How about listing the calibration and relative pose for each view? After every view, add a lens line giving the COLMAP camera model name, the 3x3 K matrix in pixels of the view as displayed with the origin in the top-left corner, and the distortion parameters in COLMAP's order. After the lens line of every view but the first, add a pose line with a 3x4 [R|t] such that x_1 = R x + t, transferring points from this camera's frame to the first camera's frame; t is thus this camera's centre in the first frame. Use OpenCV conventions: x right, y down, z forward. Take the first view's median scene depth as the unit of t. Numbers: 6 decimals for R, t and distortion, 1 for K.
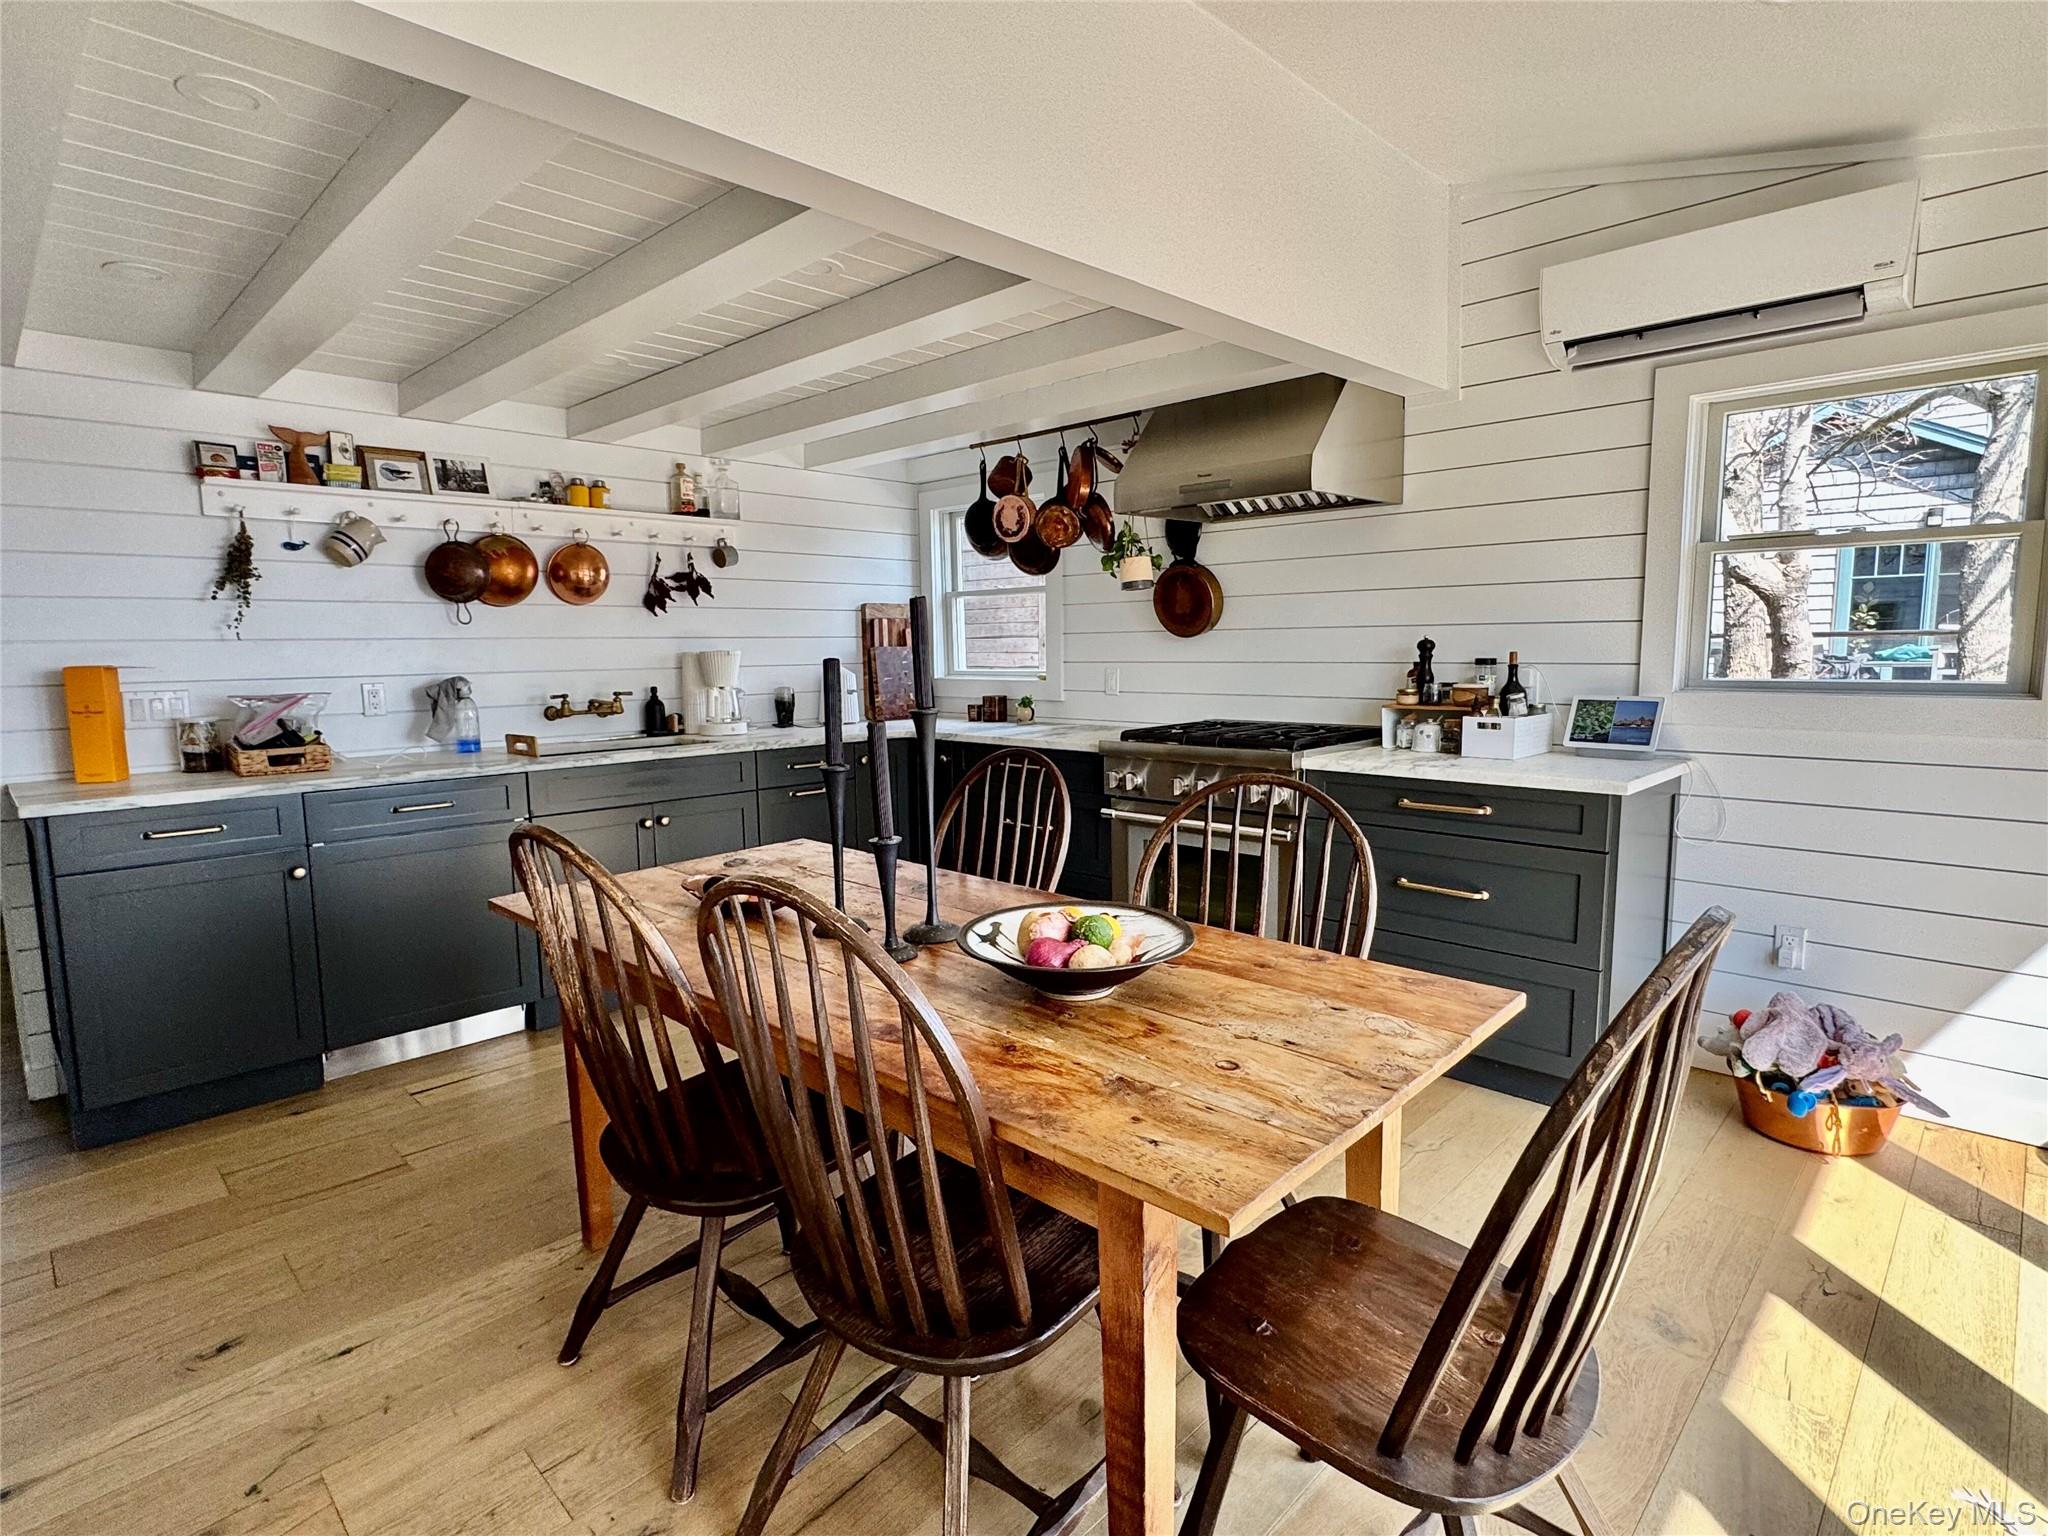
lens RADIAL K [[1053.1, 0, 1020.6], [0, 1053.1, 766.3], [0, 0, 1]] dist [-0.005973, -0.000917]
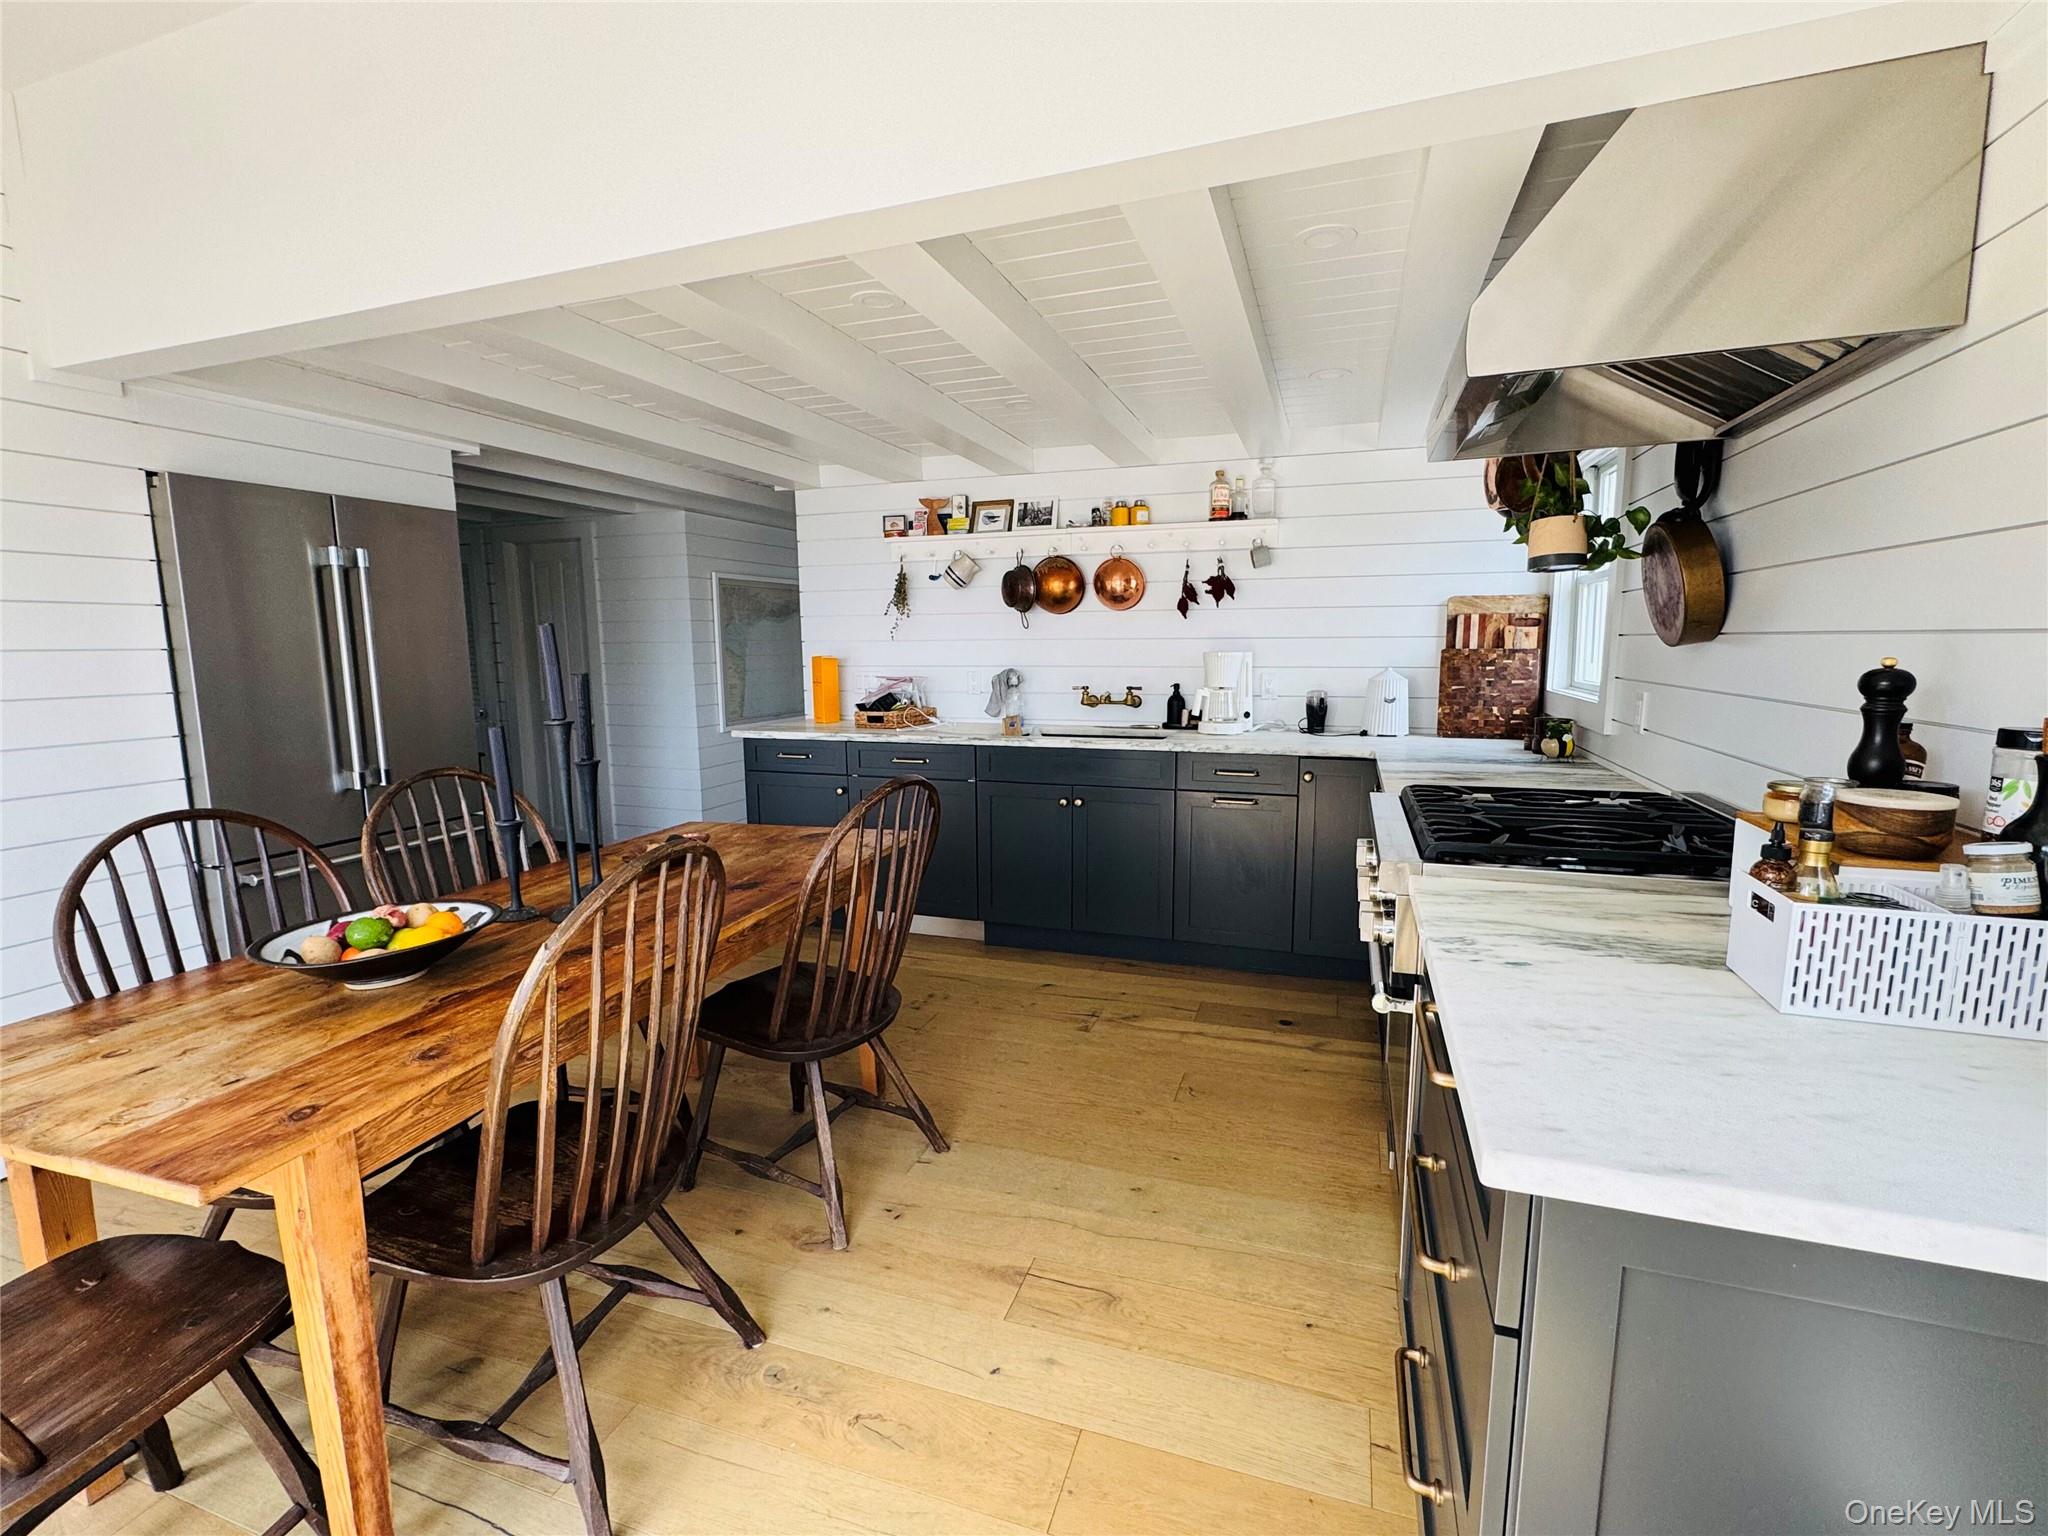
lens RADIAL K [[918.2, 0, 1019.9], [0, 918.2, 771.3], [0, 0, 1]] dist [-0.000504, -0.000543]
pose [[0.426152, 0.137460, -0.894147, 0.503752], [-0.102777, 0.989346, 0.103112, -0.075553], [0.898794, 0.047956, 0.435740, 0.496062]]
